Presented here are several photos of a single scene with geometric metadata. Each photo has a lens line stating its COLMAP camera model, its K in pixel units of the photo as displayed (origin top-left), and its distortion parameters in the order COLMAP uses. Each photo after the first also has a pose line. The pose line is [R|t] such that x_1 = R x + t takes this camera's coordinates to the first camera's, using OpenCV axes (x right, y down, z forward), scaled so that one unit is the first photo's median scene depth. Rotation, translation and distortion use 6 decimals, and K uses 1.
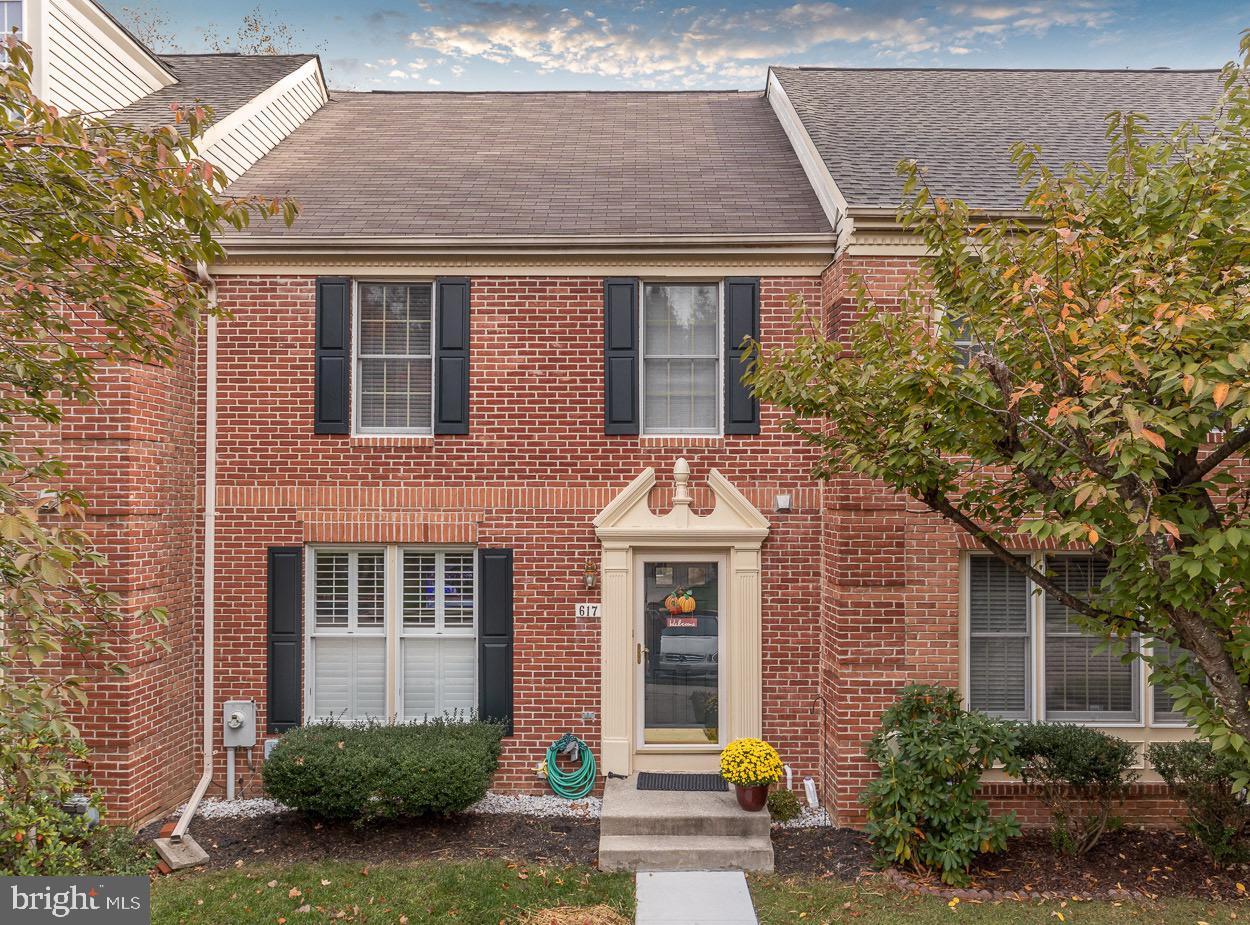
lens RADIAL K [[1022.7, 0, 641.2], [0, 1022.7, 475.7], [0, 0, 1]] dist [-0.021147, 0.001984]
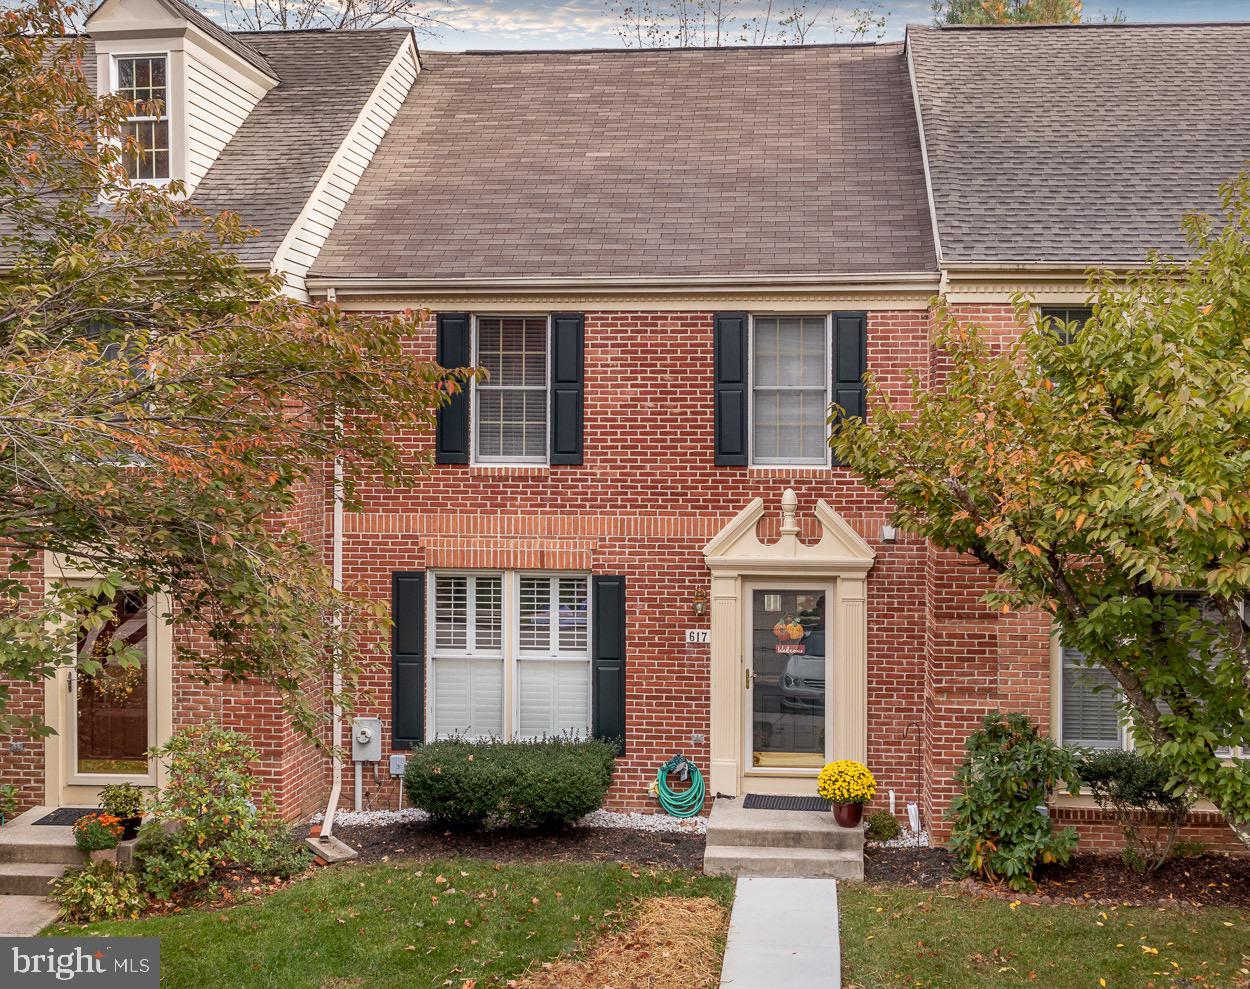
lens RADIAL K [[1837.6, 0, 661.1], [0, 1837.6, 378.1], [0, 0, 1]] dist [-0.025548, 0.000000]
pose [[0.995396, 0.001260, -0.095842, 0.089298], [-0.000245, 0.999944, 0.010603, -0.149675], [0.095850, -0.010531, 0.995340, -0.852503]]
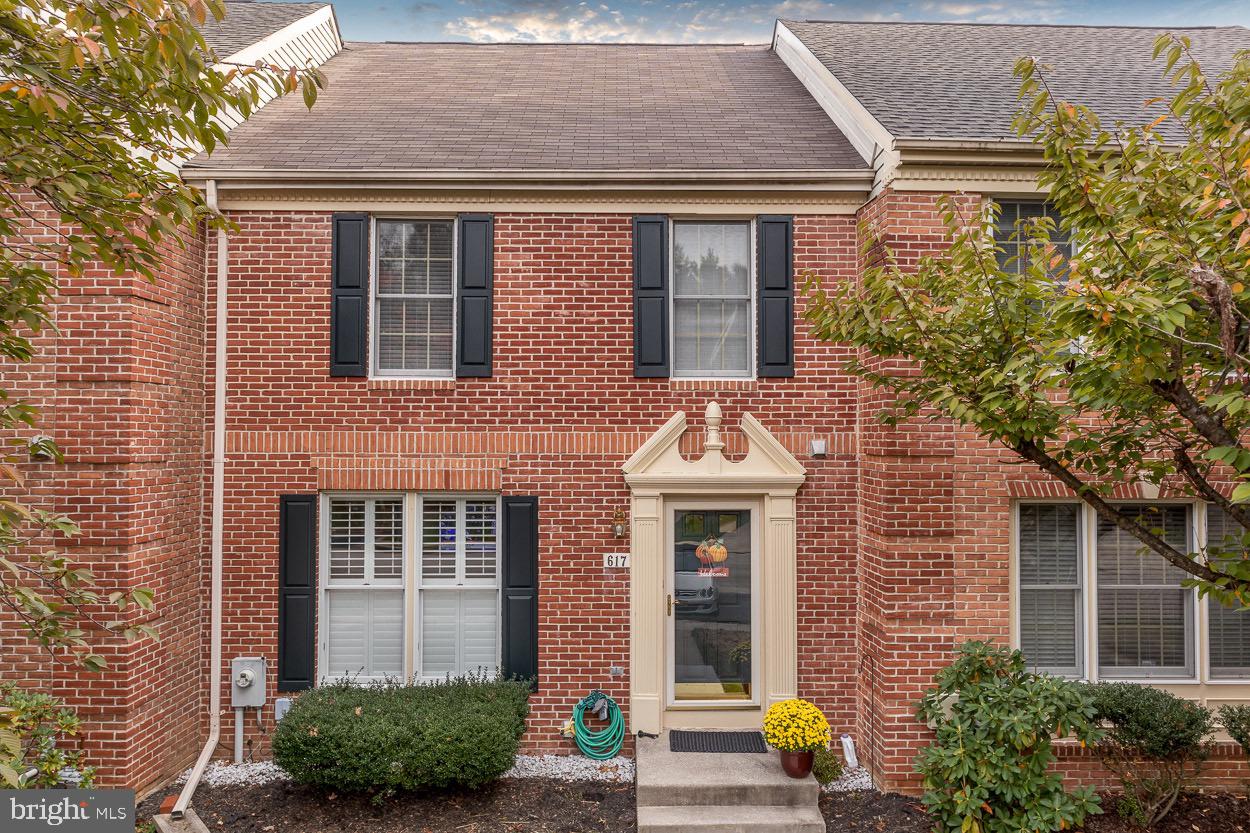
lens RADIAL K [[883.8, 0, 621.4], [0, 883.8, 404.1], [0, 0, 1]] dist [-0.013653, 0.003705]
pose [[0.999842, 0.000759, 0.017760, -0.062621], [-0.000502, 0.999895, -0.014497, -0.003150], [-0.017769, 0.014486, 0.999737, 0.170765]]
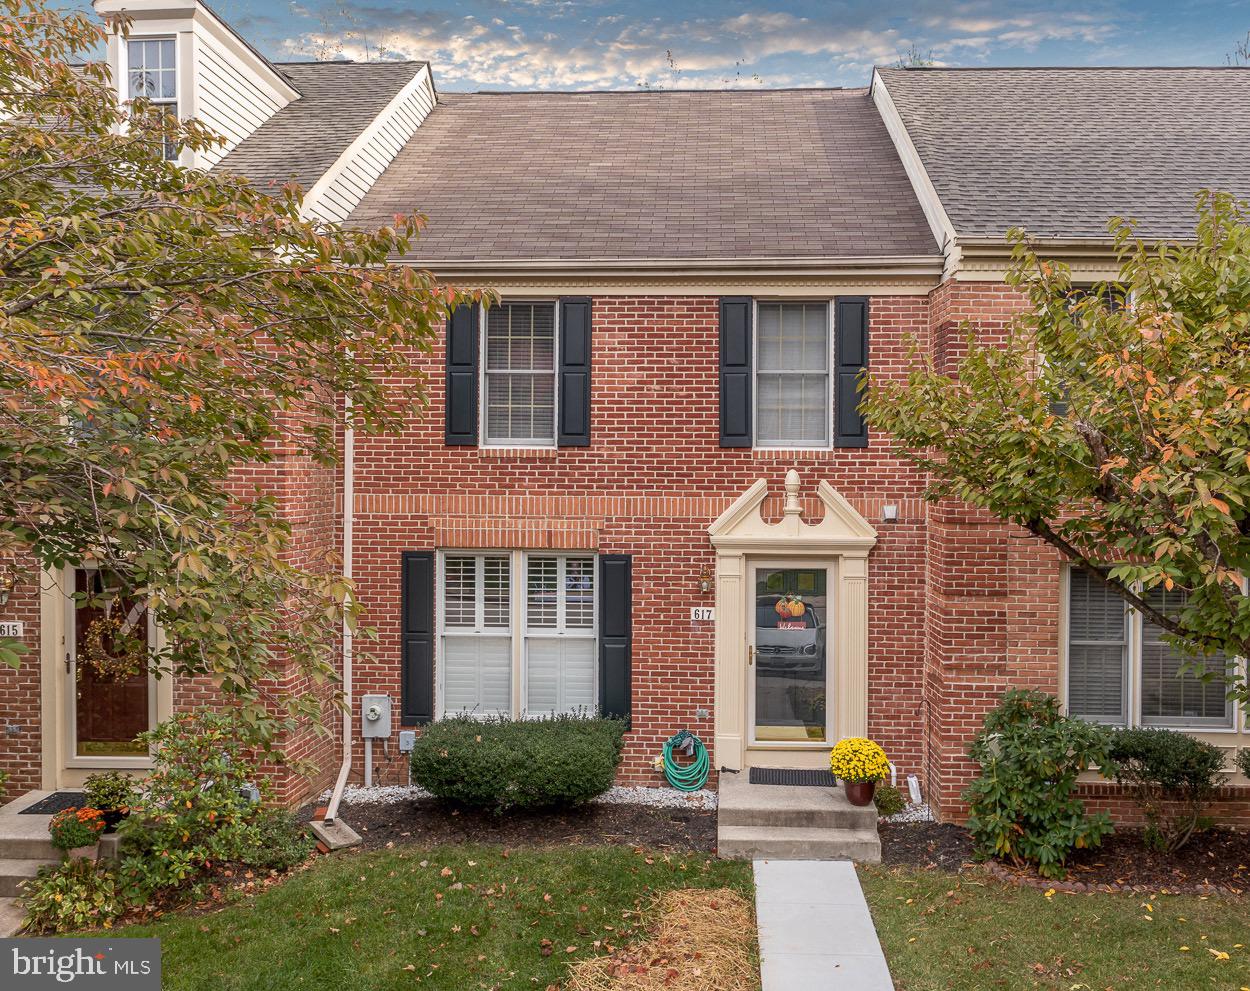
lens RADIAL K [[1127.2, 0, 658.9], [0, 1127.2, 459.4], [0, 0, 1]] dist [-0.021586, -0.001629]
pose [[0.998978, 0.005243, -0.044892, -0.046179], [-0.004284, 0.999761, 0.021450, -0.052883], [0.044993, -0.021236, 0.998762, -0.161376]]
